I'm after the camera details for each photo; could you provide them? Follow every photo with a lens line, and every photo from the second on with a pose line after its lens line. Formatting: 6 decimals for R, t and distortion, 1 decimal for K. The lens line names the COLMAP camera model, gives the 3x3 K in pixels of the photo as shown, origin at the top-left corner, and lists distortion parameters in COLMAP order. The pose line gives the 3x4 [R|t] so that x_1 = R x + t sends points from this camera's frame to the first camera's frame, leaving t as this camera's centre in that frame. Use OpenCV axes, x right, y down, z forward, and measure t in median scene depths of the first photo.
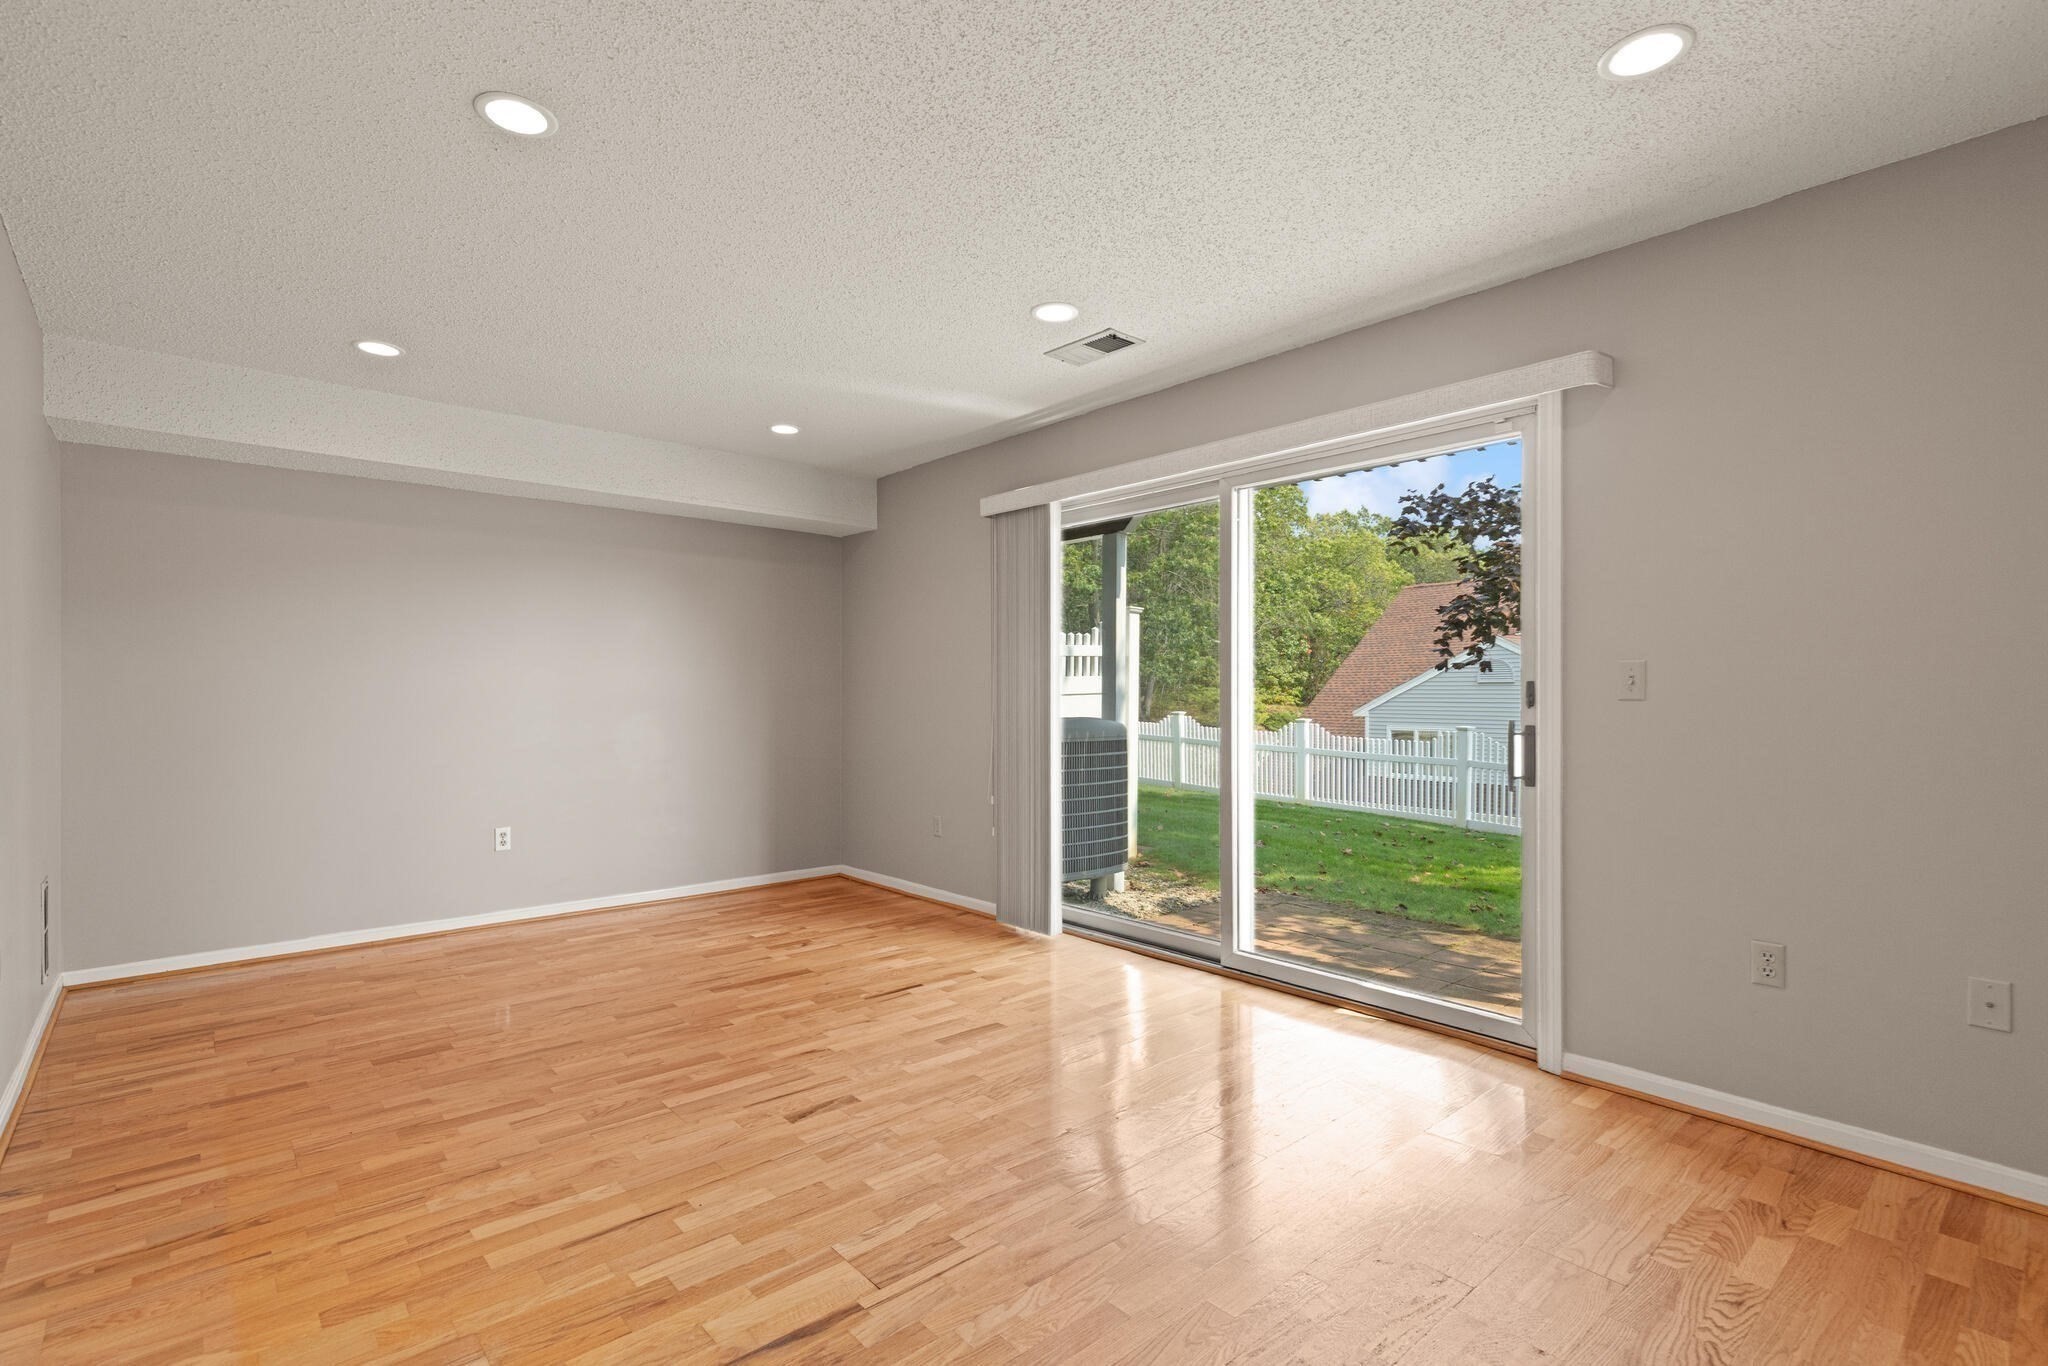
lens RADIAL K [[947.0, 0, 1022.4], [0, 947.0, 668.2], [0, 0, 1]] dist [0.017803, -0.005316]
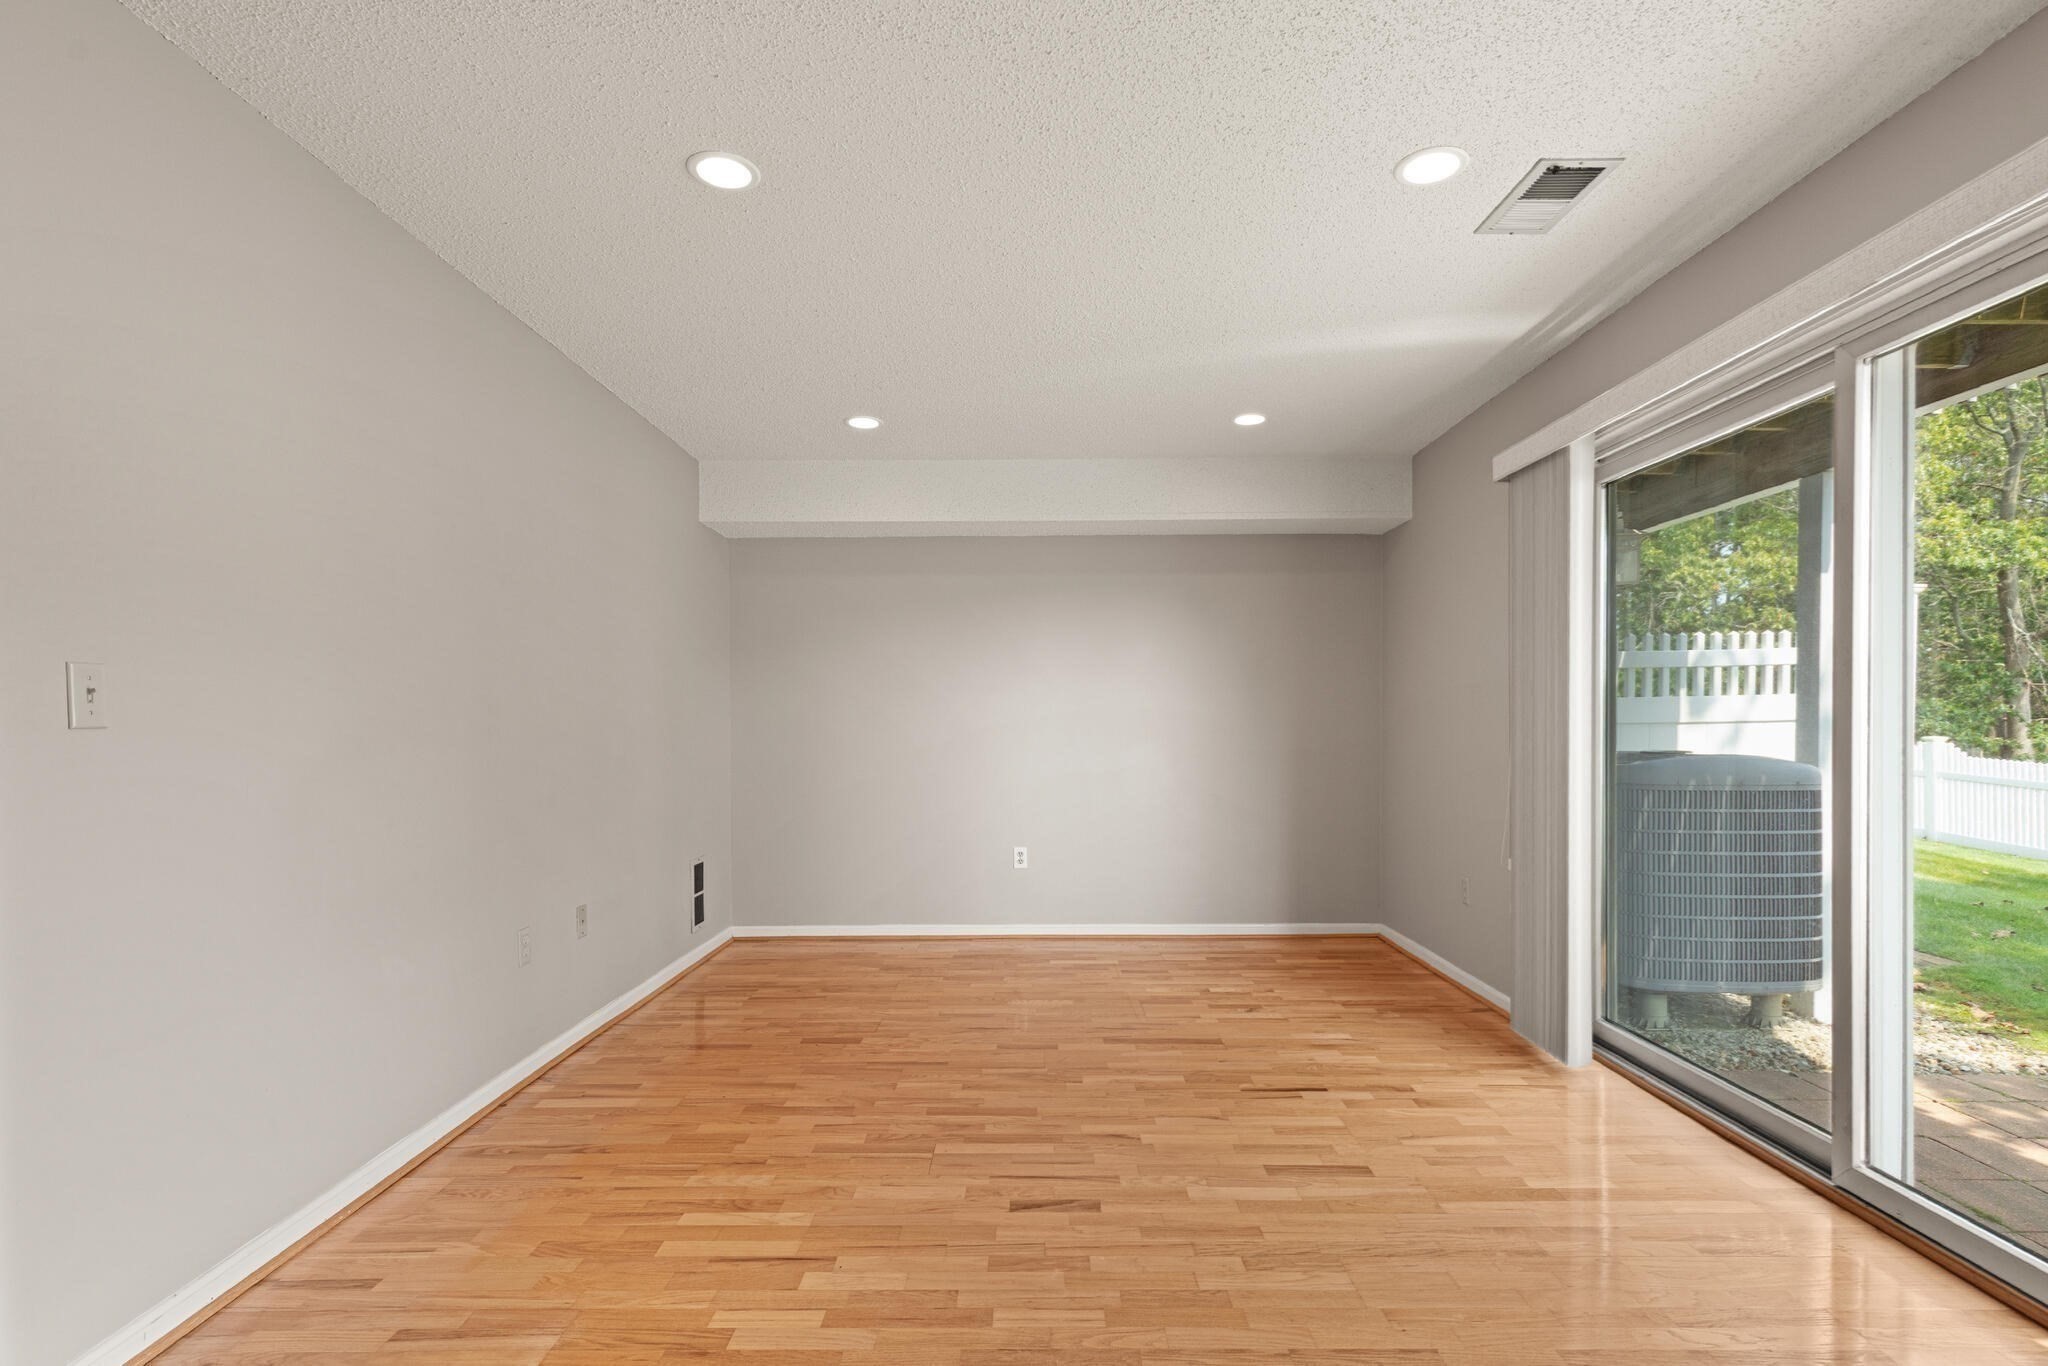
lens RADIAL K [[987.2, 0, 917.3], [0, 987.2, 715.6], [0, 0, 1]] dist [0.011838, -0.001272]
pose [[0.752442, -0.008004, -0.658610, 0.185920], [0.021897, 0.999677, 0.012868, 0.004796], [0.658294, -0.024104, 0.752375, 0.167145]]
